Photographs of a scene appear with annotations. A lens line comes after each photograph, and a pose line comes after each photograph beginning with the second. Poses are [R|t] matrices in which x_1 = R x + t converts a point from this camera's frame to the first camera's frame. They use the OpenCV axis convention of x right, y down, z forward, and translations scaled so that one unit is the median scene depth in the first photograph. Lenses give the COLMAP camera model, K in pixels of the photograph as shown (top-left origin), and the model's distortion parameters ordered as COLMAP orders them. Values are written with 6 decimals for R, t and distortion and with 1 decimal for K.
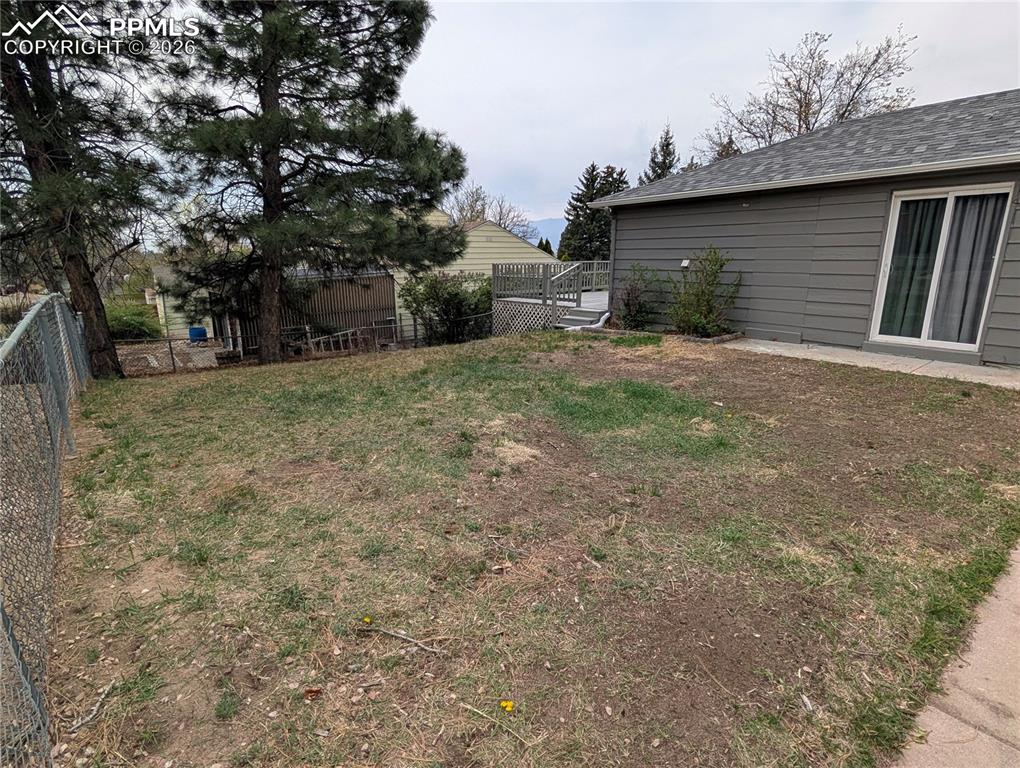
lens RADIAL K [[521.1, 0, 510.0], [0, 521.1, 384.0], [0, 0, 1]] dist [0.001973, -0.000085]
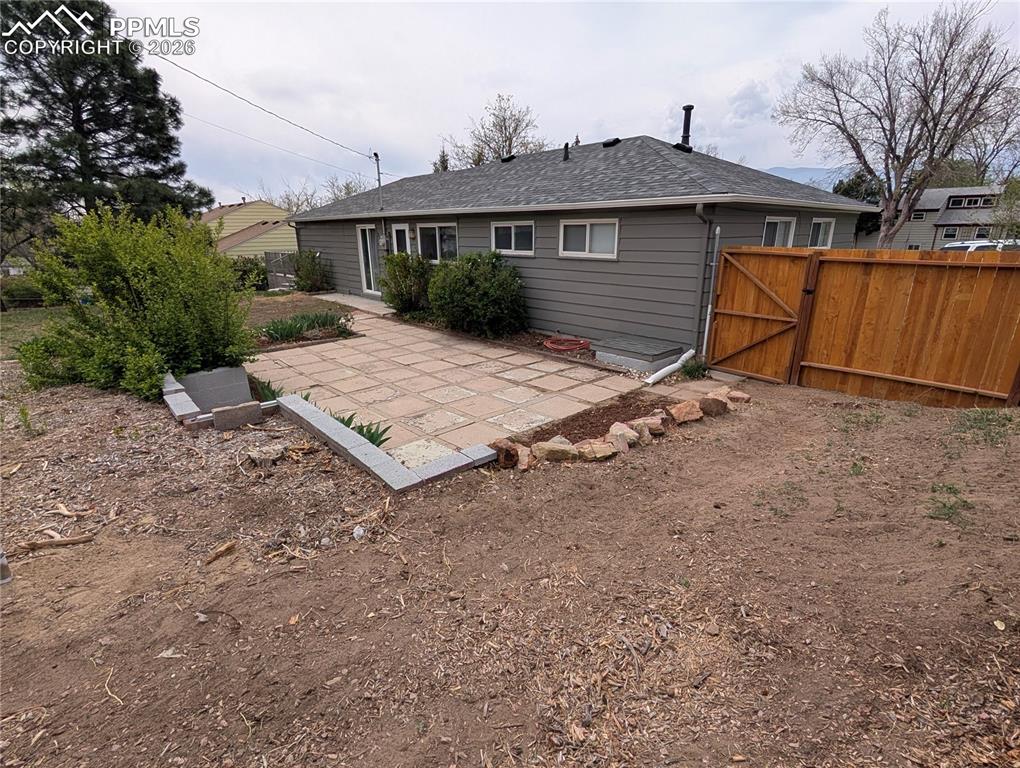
lens RADIAL K [[491.3, 0, 510.0], [0, 491.3, 384.0], [0, 0, 1]] dist [0.001330, -0.000175]
pose [[0.996696, -0.023031, 0.077885, 1.168059], [0.018265, 0.997949, 0.061361, 0.191813], [-0.079139, -0.059735, 0.995072, -1.157406]]
